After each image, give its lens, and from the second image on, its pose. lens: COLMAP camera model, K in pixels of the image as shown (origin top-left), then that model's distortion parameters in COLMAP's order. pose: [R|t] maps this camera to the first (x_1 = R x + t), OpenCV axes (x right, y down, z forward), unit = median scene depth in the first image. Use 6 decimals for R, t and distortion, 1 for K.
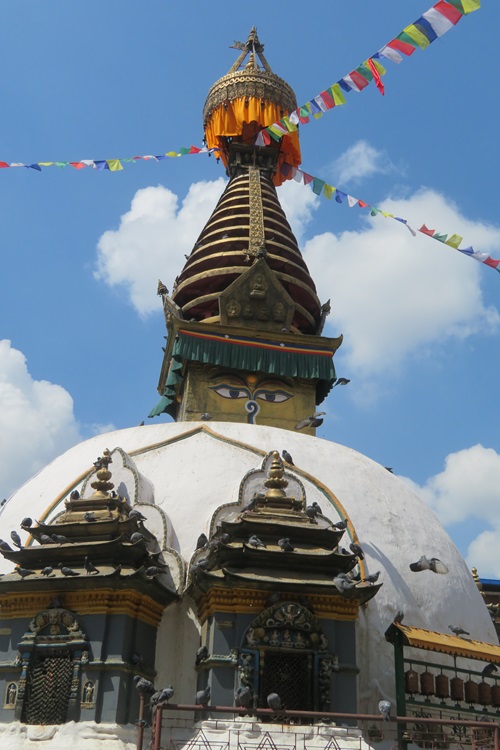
lens RADIAL K [[924.3, 0, 246.6], [0, 924.3, 374.3], [0, 0, 1]] dist [0.018411, 0.000000]
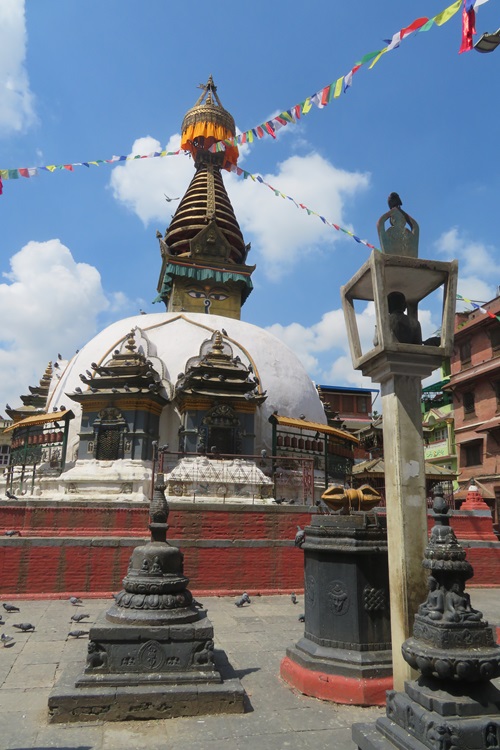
lens RADIAL K [[538.7, 0, 246.9], [0, 538.7, 372.1], [0, 0, 1]] dist [-0.009853, 0.024762]
pose [[0.997165, 0.007311, 0.074887, 0.007241], [-0.021893, 0.980397, 0.195814, -0.062001], [-0.071987, -0.196899, 0.977777, -0.170032]]
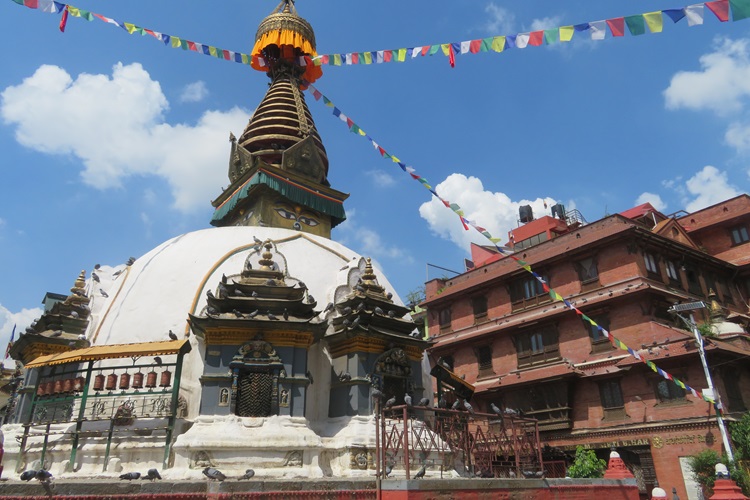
lens RADIAL K [[538.7, 0, 376.9], [0, 538.7, 251.1], [0, 0, 1]] dist [-0.009853, 0.024762]
pose [[0.874506, 0.156943, 0.458921, -0.420937], [-0.180796, 0.983487, 0.008185, 0.065156], [-0.450058, -0.090129, 0.888440, 0.149558]]
